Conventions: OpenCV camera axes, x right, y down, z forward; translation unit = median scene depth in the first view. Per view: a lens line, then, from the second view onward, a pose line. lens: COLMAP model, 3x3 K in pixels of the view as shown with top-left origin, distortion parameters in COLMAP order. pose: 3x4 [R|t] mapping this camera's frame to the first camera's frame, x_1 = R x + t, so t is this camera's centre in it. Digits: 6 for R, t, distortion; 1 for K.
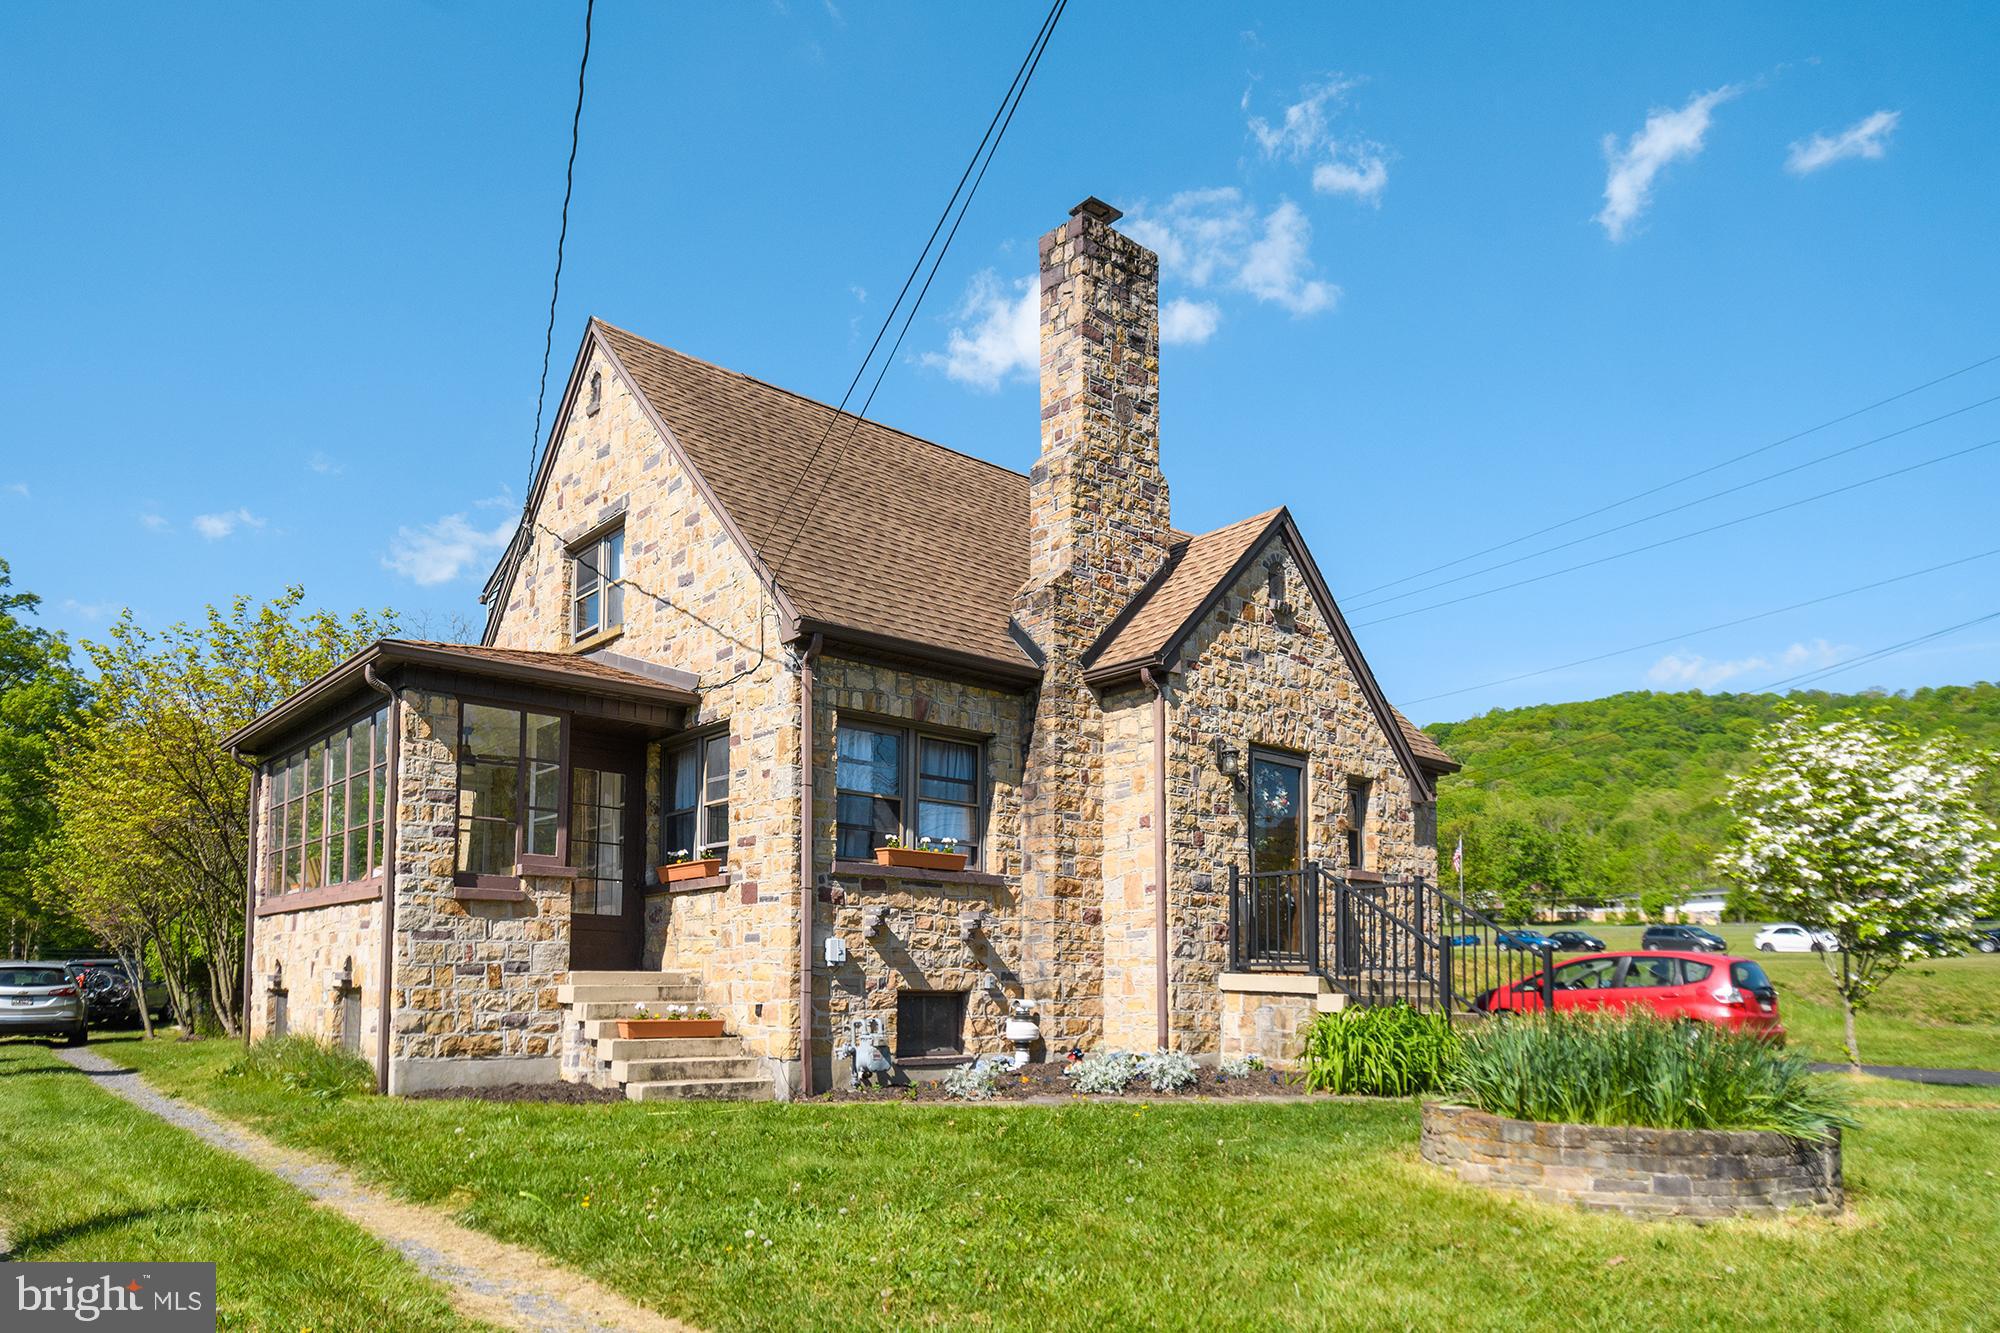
lens RADIAL K [[1260.3, 0, 999.8], [0, 1260.3, 715.7], [0, 0, 1]] dist [0.001694, -0.000080]
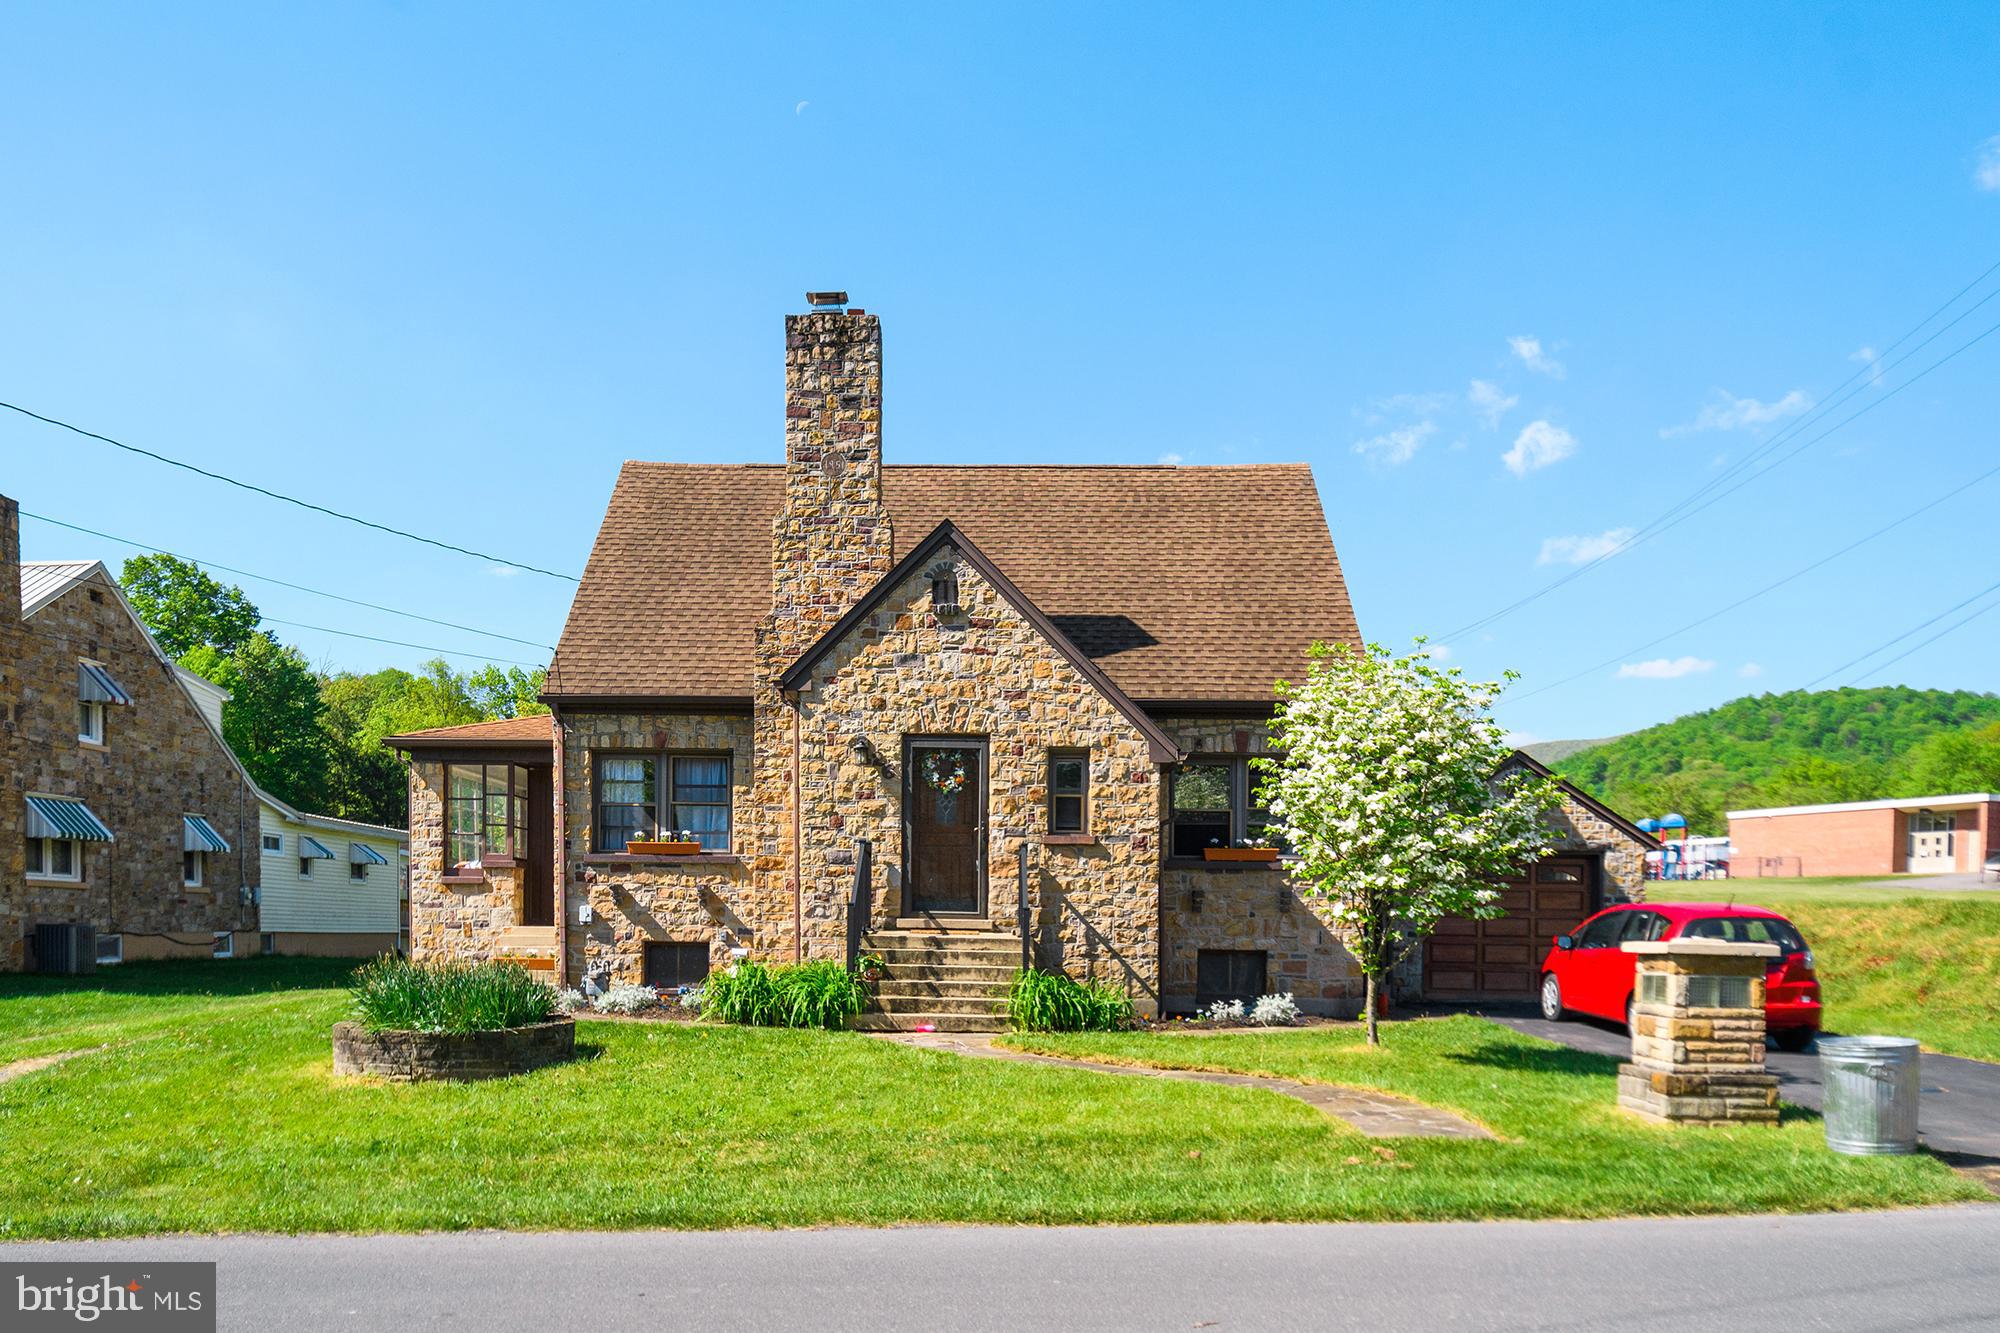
lens RADIAL K [[1448.5, 0, 999.5], [0, 1448.5, 665.8], [0, 0, 1]] dist [-0.001413, 0.000086]
pose [[0.746263, -0.112373, -0.656097, 1.197416], [0.134768, 0.990741, -0.016401, -0.008603], [0.651866, -0.076181, 0.754498, 0.044388]]
